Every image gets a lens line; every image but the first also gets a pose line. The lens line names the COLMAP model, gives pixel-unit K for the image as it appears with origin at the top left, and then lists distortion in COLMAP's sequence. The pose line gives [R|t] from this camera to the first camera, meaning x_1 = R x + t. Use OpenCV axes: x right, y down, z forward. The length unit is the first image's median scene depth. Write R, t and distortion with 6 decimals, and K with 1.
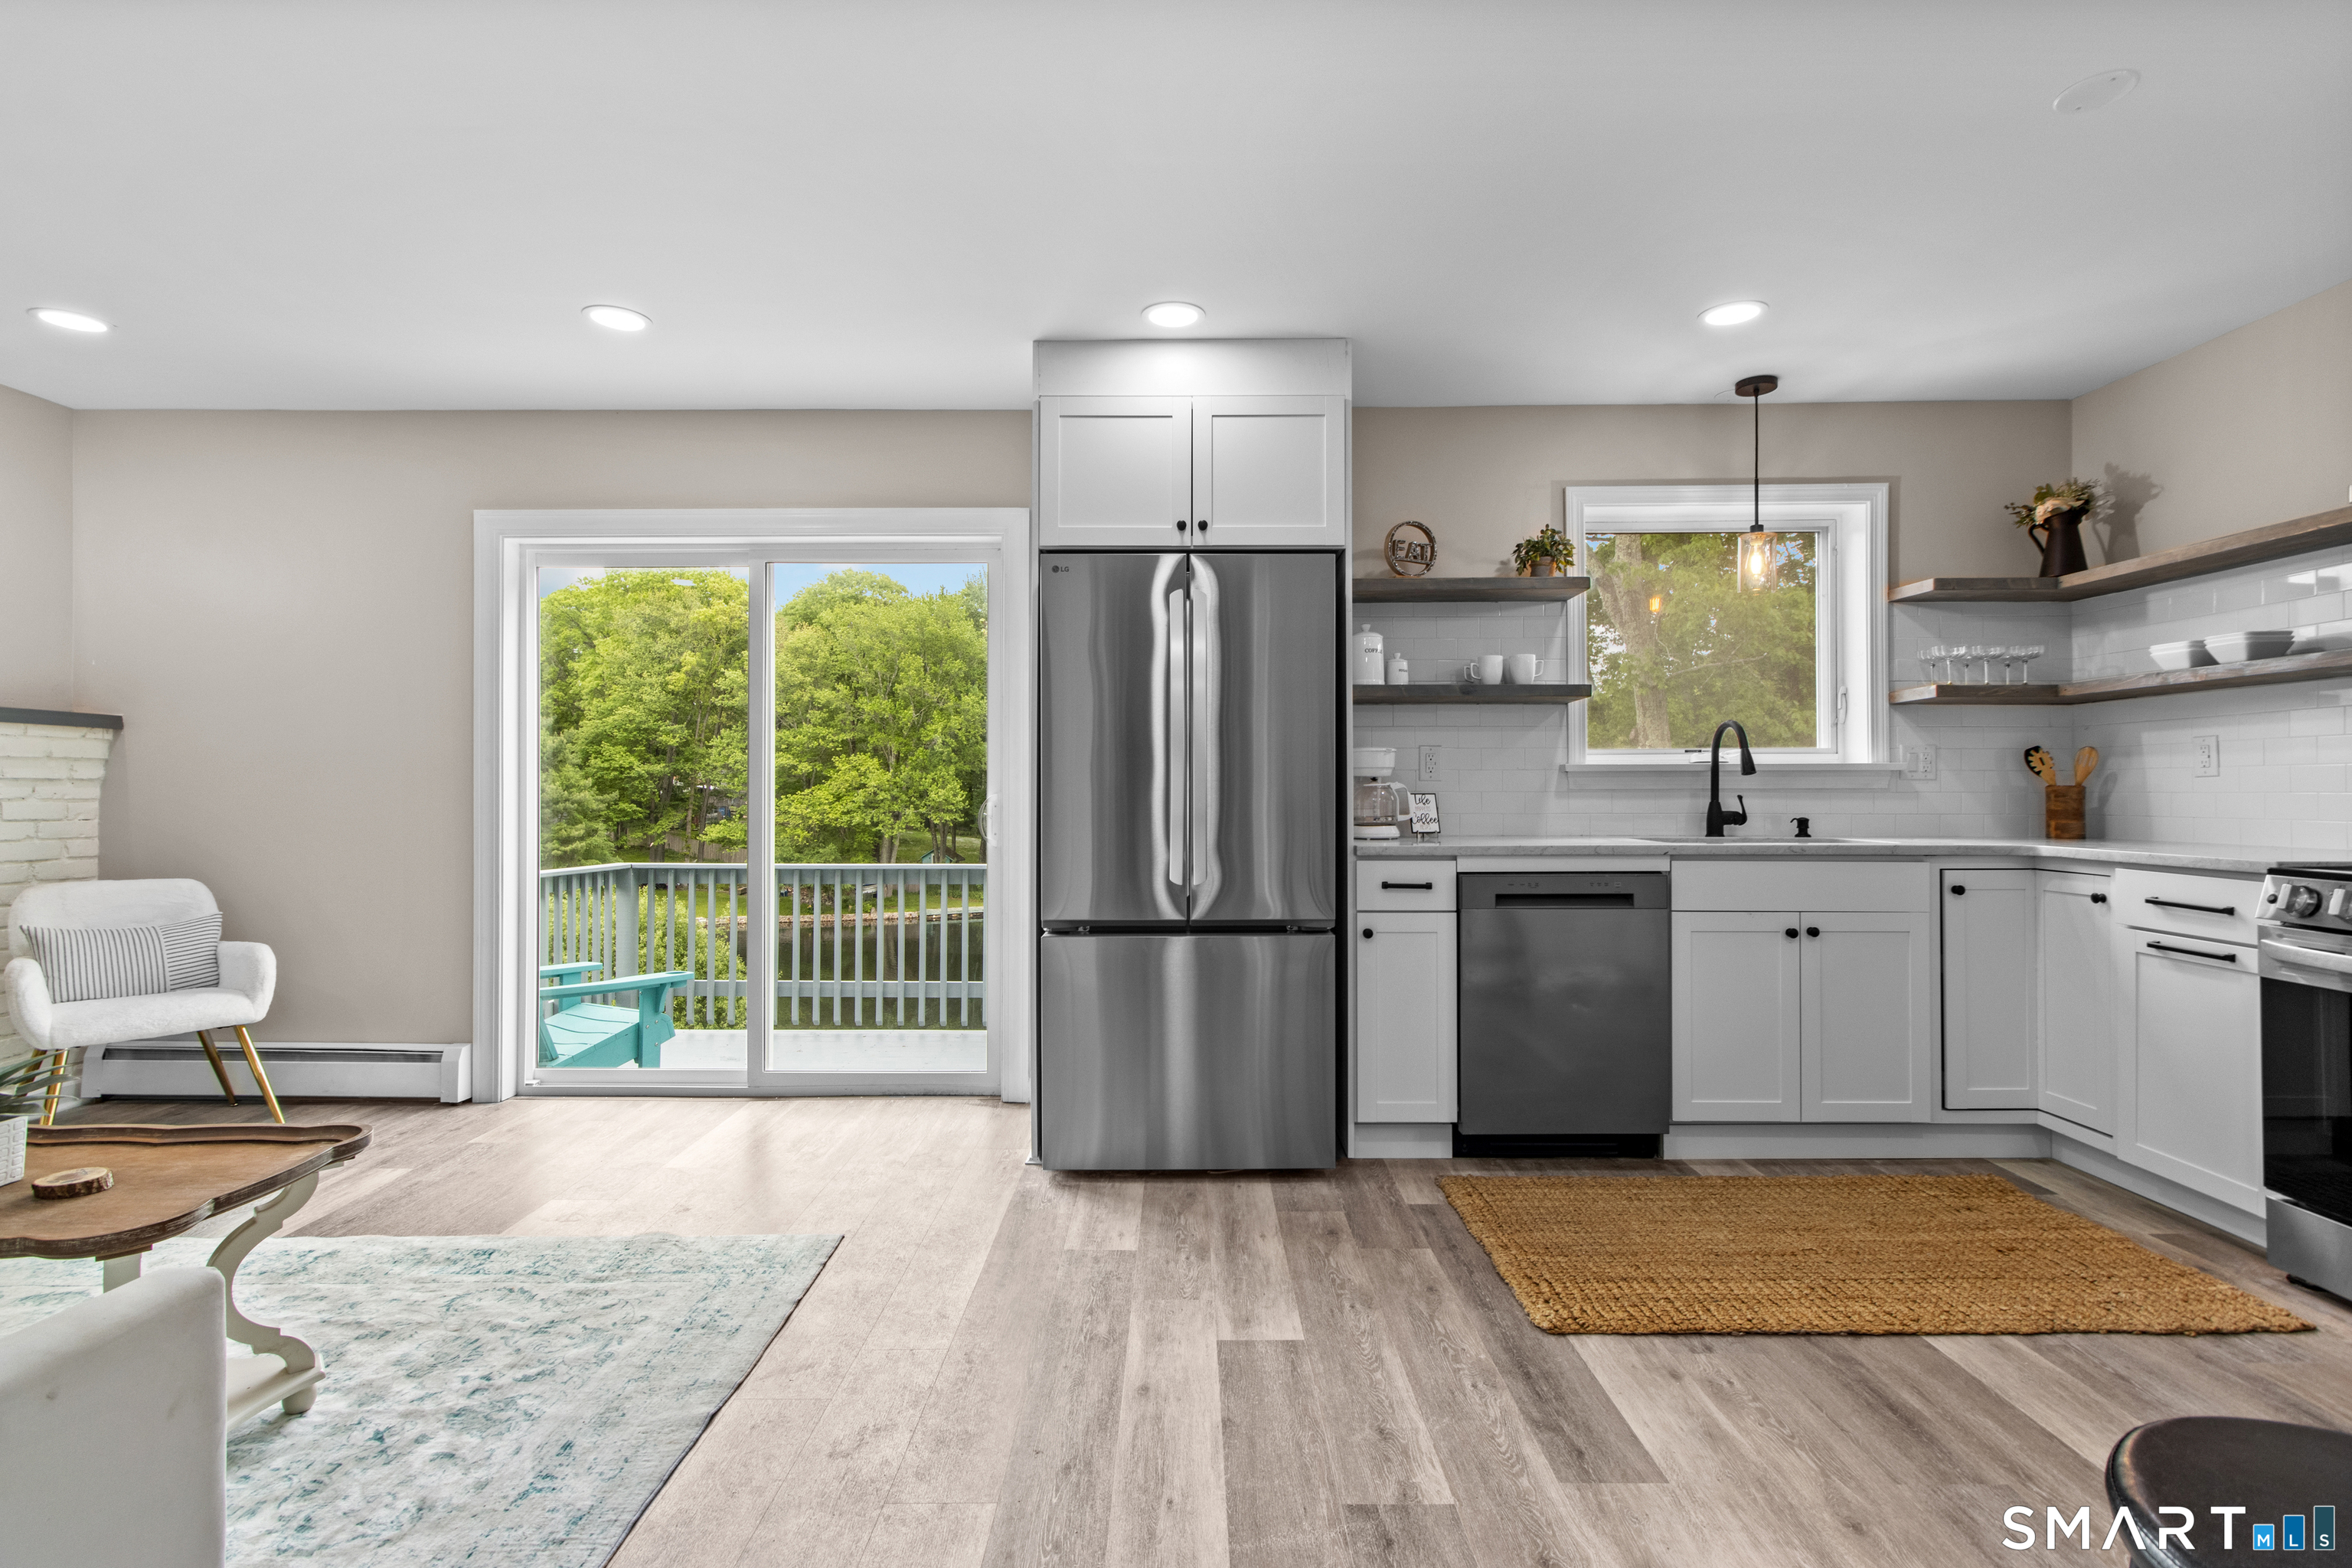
lens RADIAL K [[1115.1, 0, 1178.2], [0, 1115.1, 774.9], [0, 0, 1]] dist [0.000098, 0.000105]
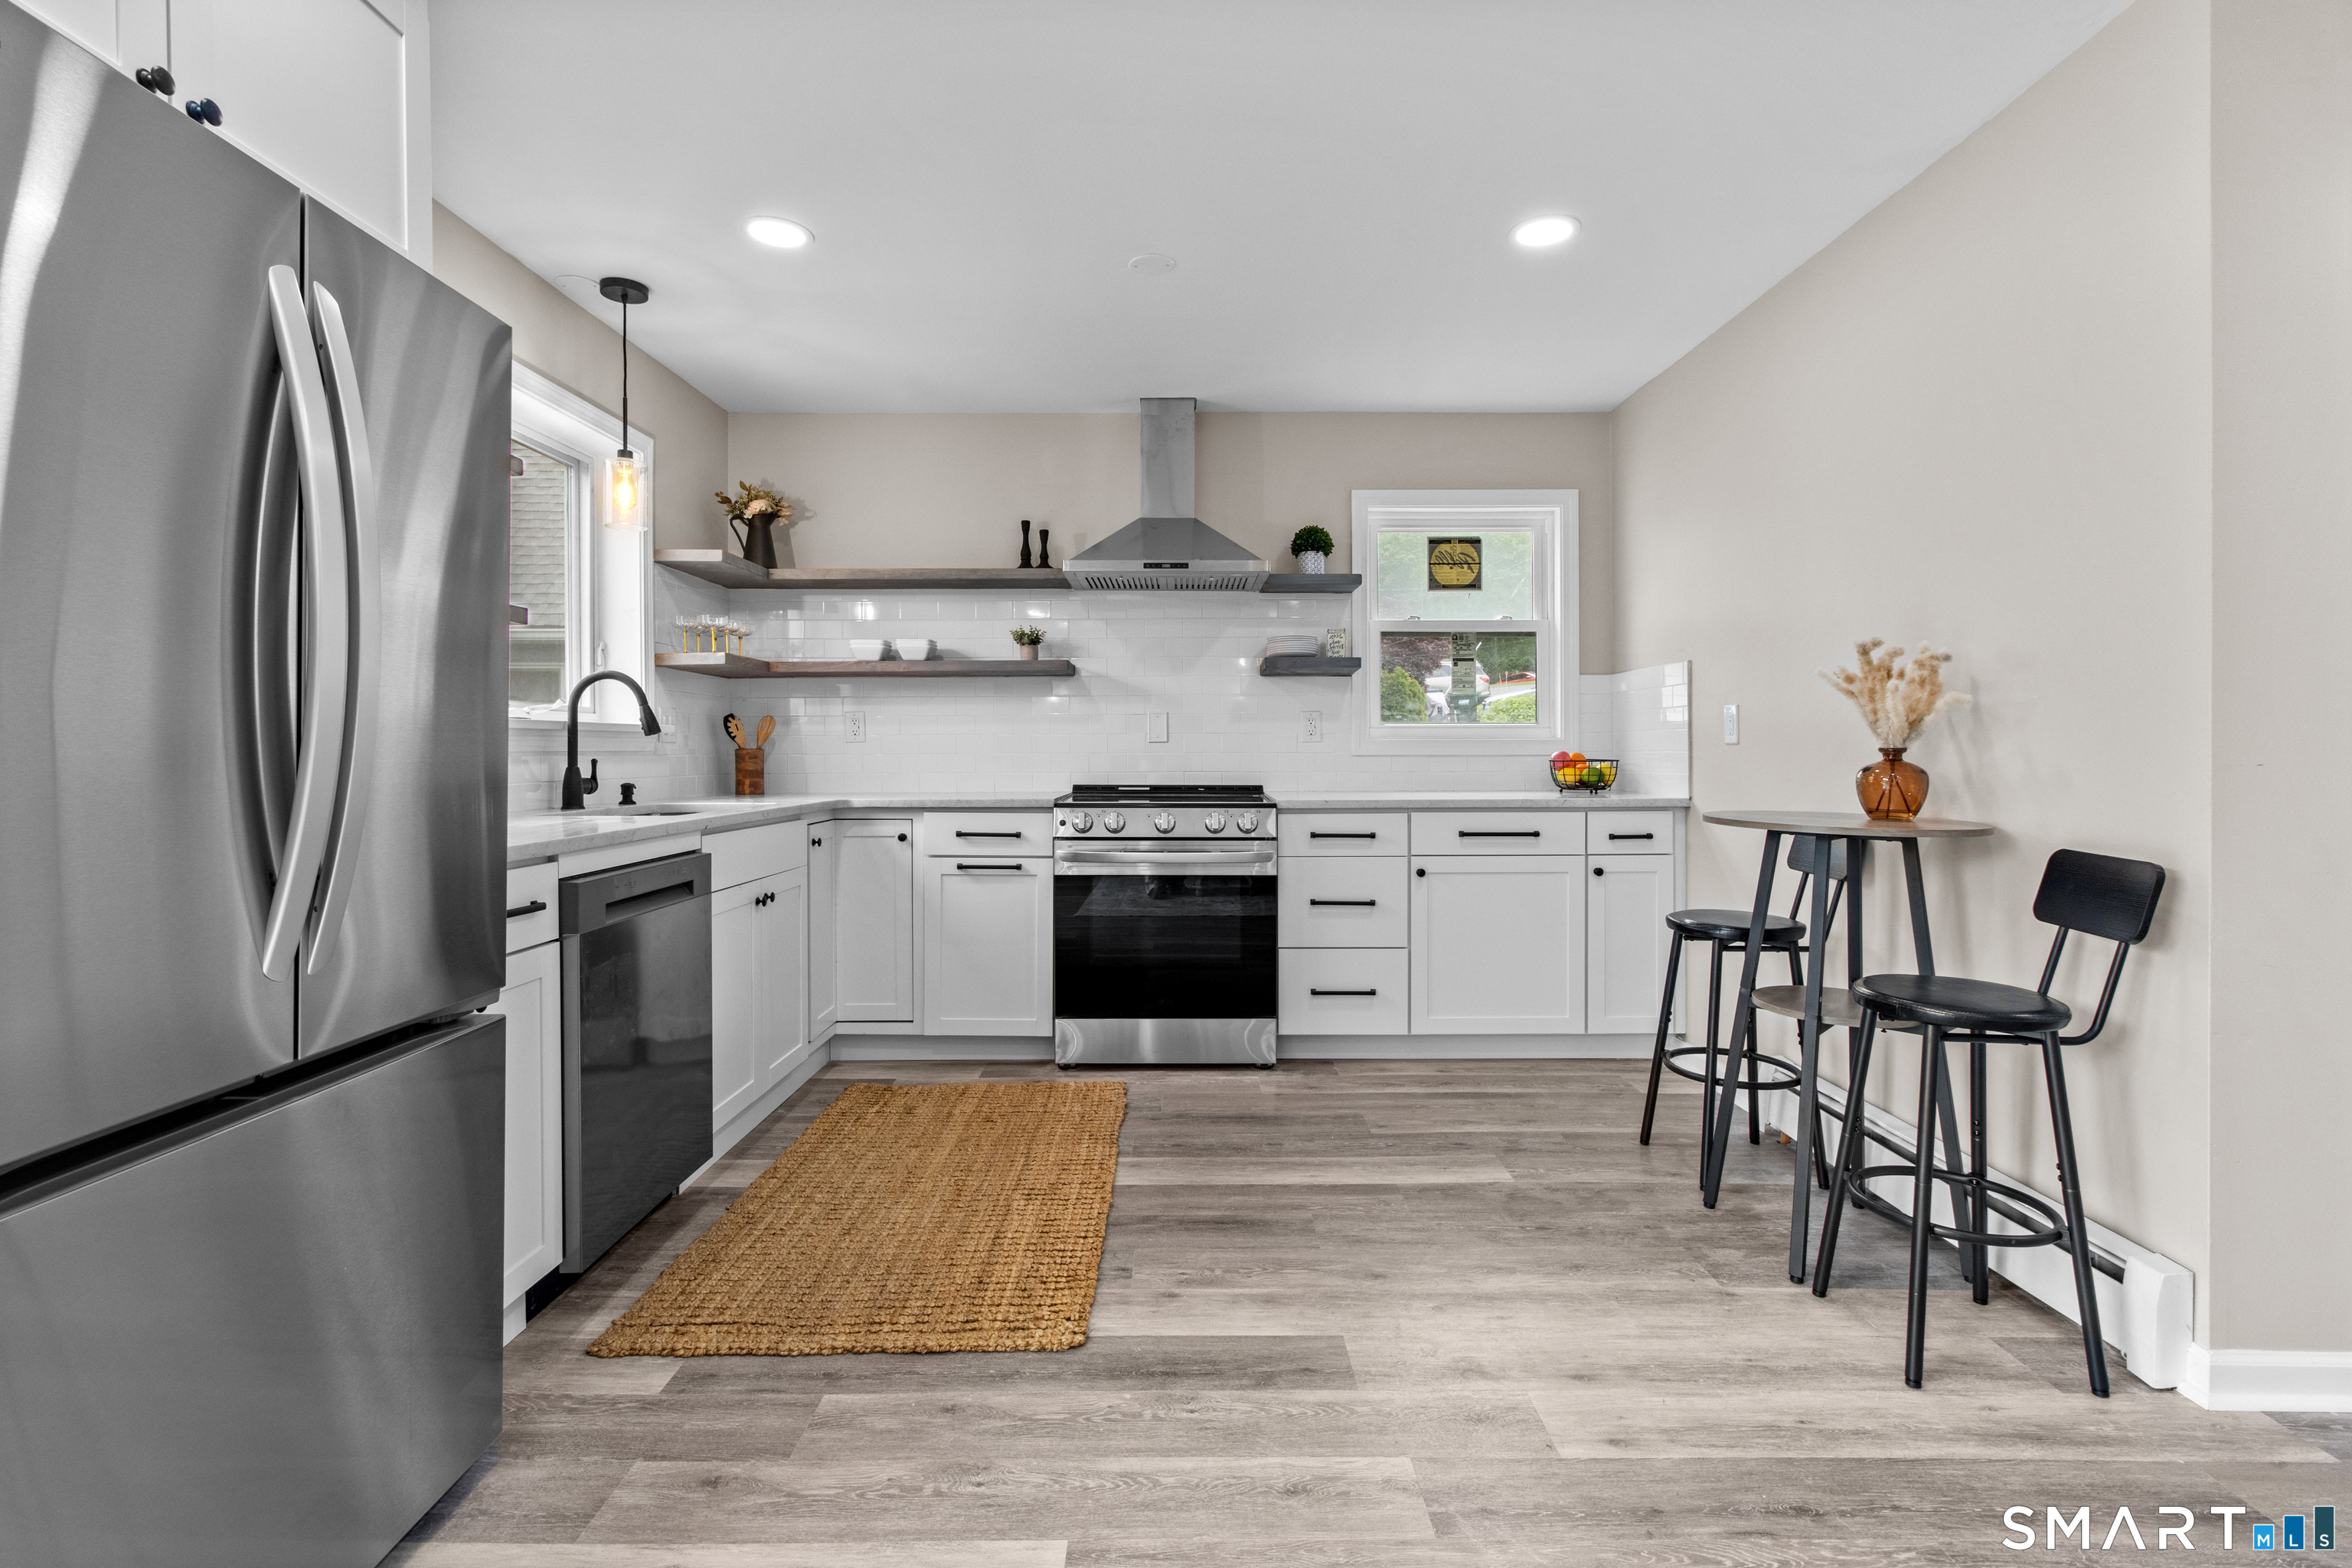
lens RADIAL K [[1086.9, 0, 1180.6], [0, 1086.9, 760.0], [0, 0, 1]] dist [0.000304, -0.000178]
pose [[-0.001495, -0.007633, 0.999970, -0.425880], [-0.010001, 0.999921, 0.007617, 0.010124], [-0.999949, -0.009989, -0.001571, 0.709331]]
